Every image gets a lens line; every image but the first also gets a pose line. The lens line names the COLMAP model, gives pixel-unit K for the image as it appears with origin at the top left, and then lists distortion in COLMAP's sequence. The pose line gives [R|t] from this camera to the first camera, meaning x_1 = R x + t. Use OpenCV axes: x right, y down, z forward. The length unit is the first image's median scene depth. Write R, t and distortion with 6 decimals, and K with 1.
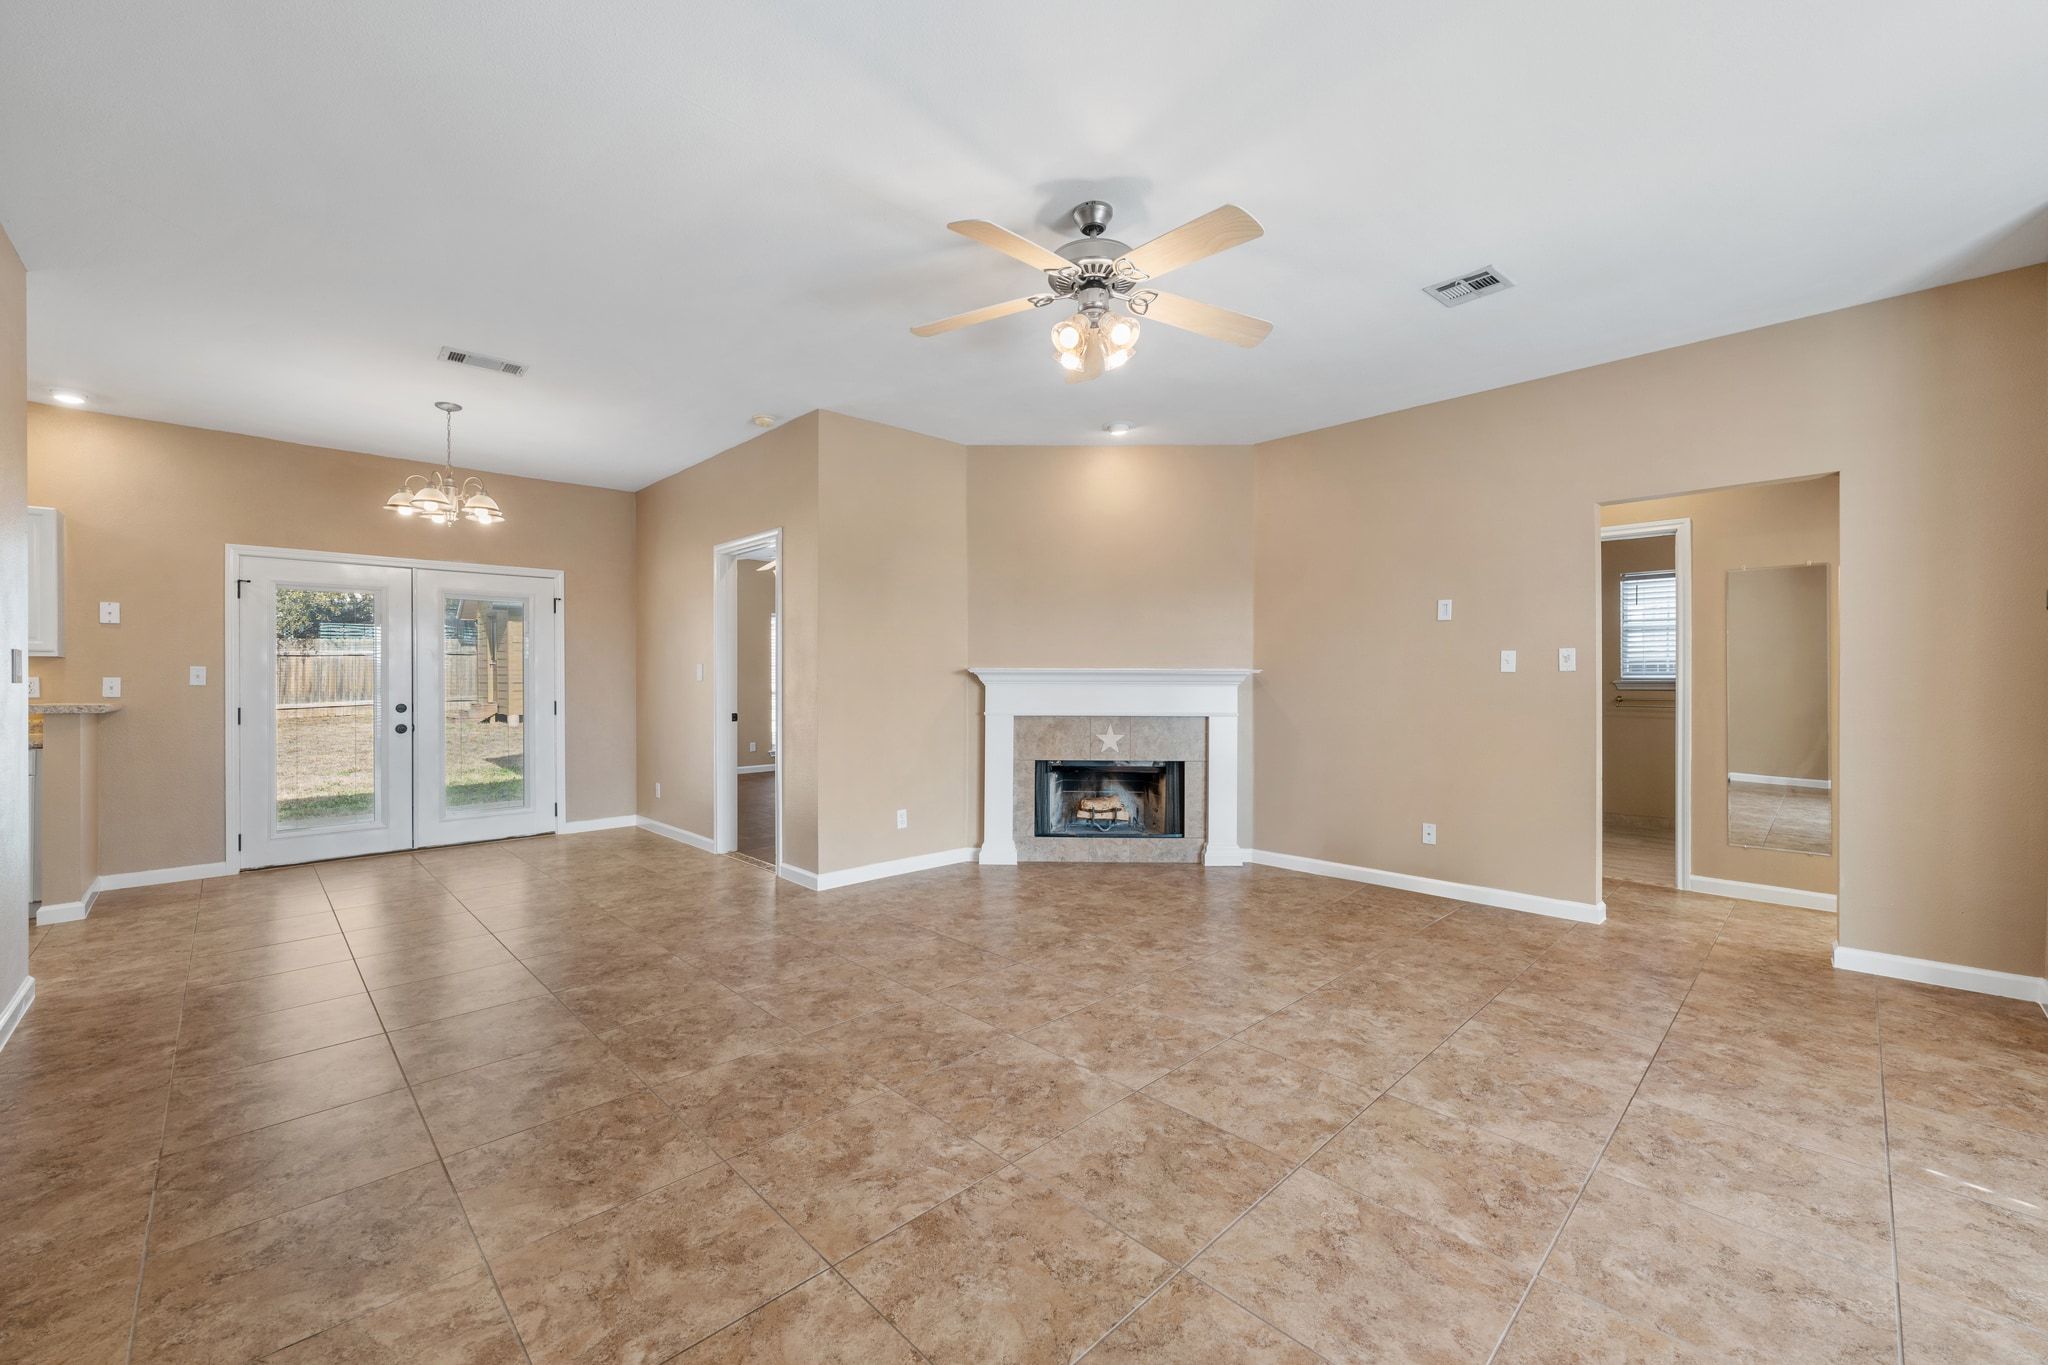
lens RADIAL K [[809.1, 0, 1002.2], [0, 809.1, 674.7], [0, 0, 1]] dist [0.001376, -0.000237]
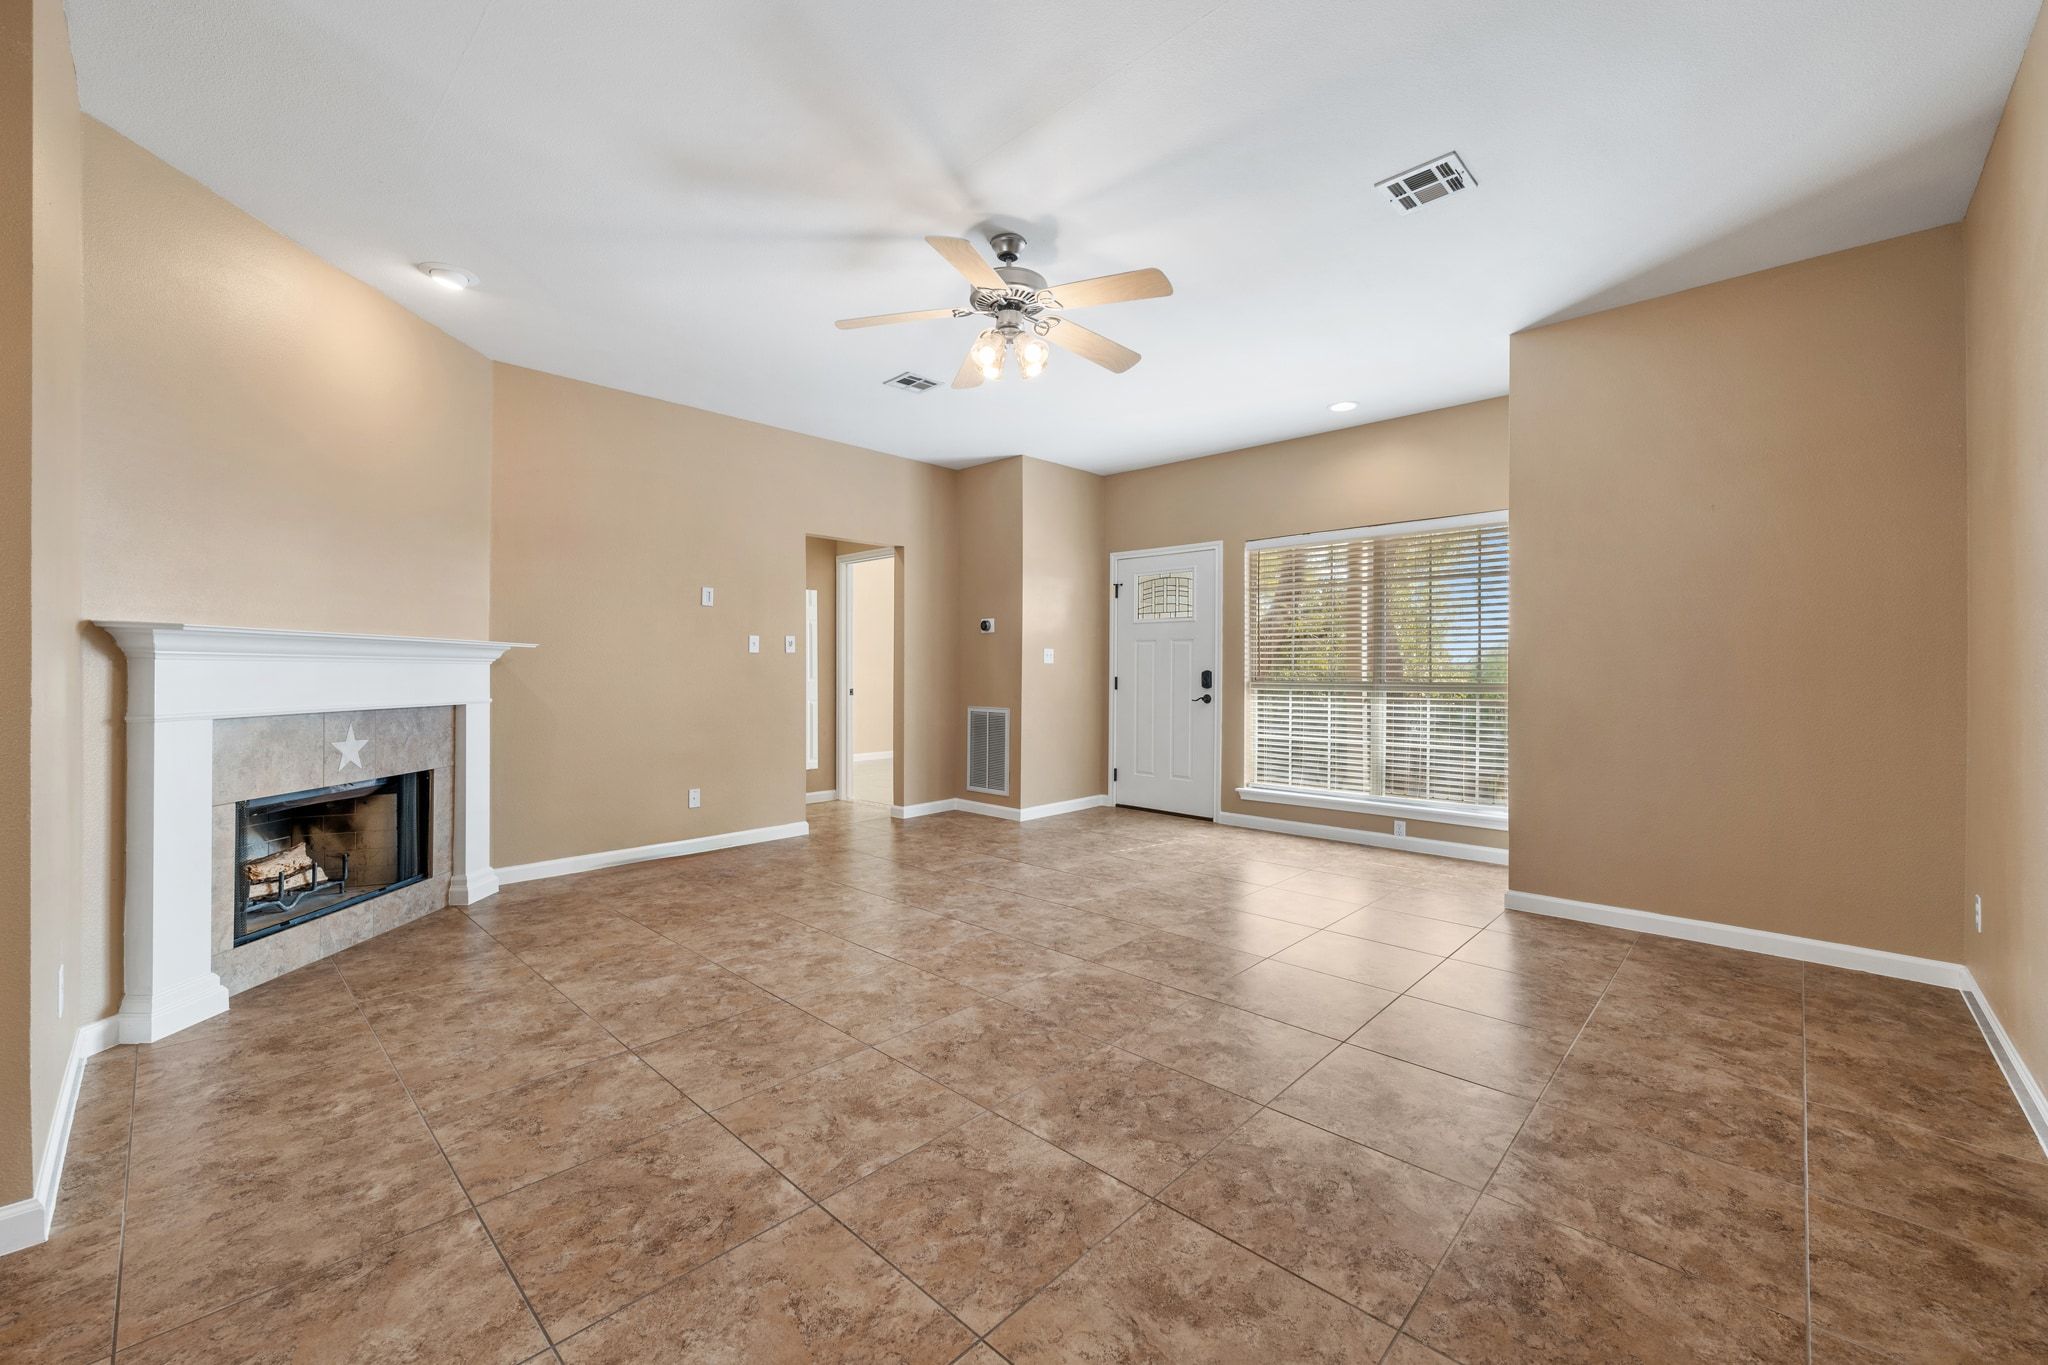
lens RADIAL K [[820.6, 0, 1025.6], [0, 820.6, 666.0], [0, 0, 1]] dist [0.000935, 0.000016]
pose [[-0.055939, 0.006146, 0.998415, -0.877706], [-0.008106, 0.999945, -0.006609, 0.027324], [-0.998401, -0.008463, -0.055886, 0.869235]]
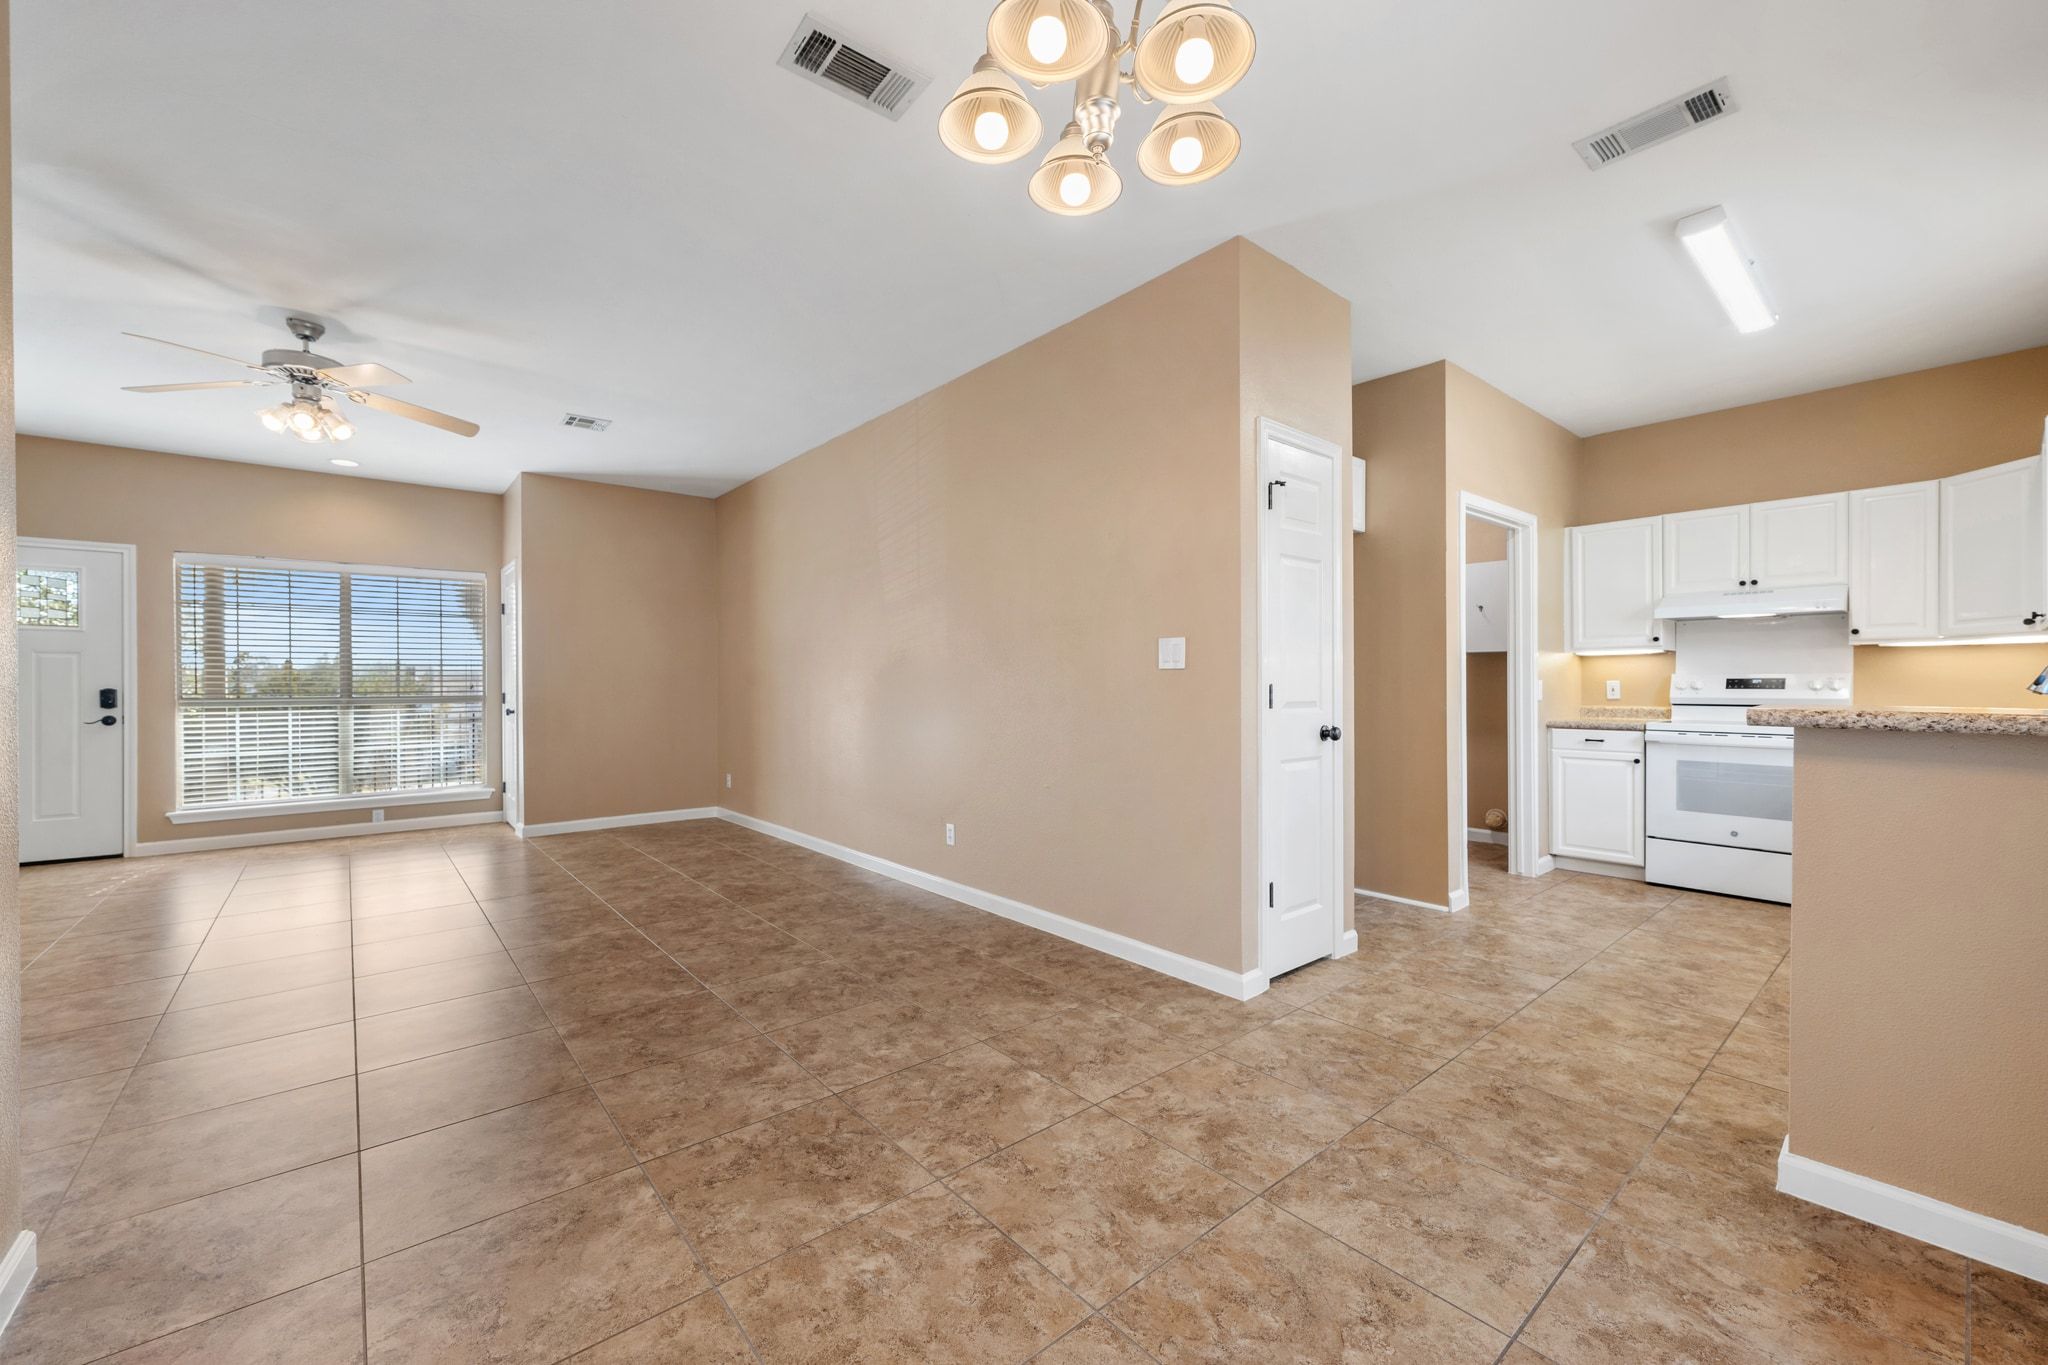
lens RADIAL K [[805.9, 0, 1020.5], [0, 805.9, 686.5], [0, 0, 1]] dist [-0.000158, 0.000043]
pose [[-0.998002, 0.003799, 0.063064, -0.980622], [0.003455, 0.999979, -0.005562, 0.033745], [-0.063084, -0.005333, -0.997994, 1.939248]]
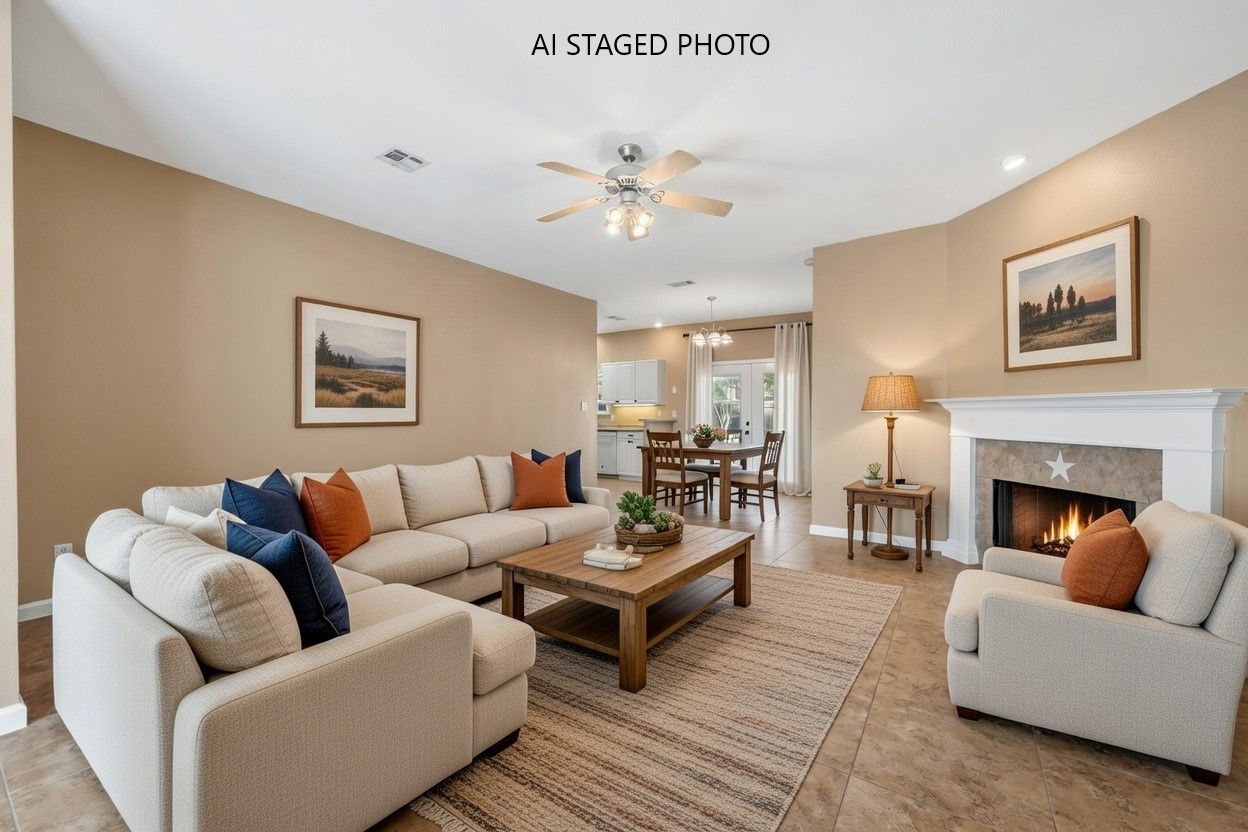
lens RADIAL K [[478.8, 0, 620.5], [0, 478.8, 416.9], [0, 0, 1]] dist [0.000190, 0.000008]
pose [[0.224593, 0.003894, -0.974445, 0.970024], [0.004084, 0.999979, 0.004937, 0.022963], [0.974444, -0.005088, 0.224573, 0.587957]]
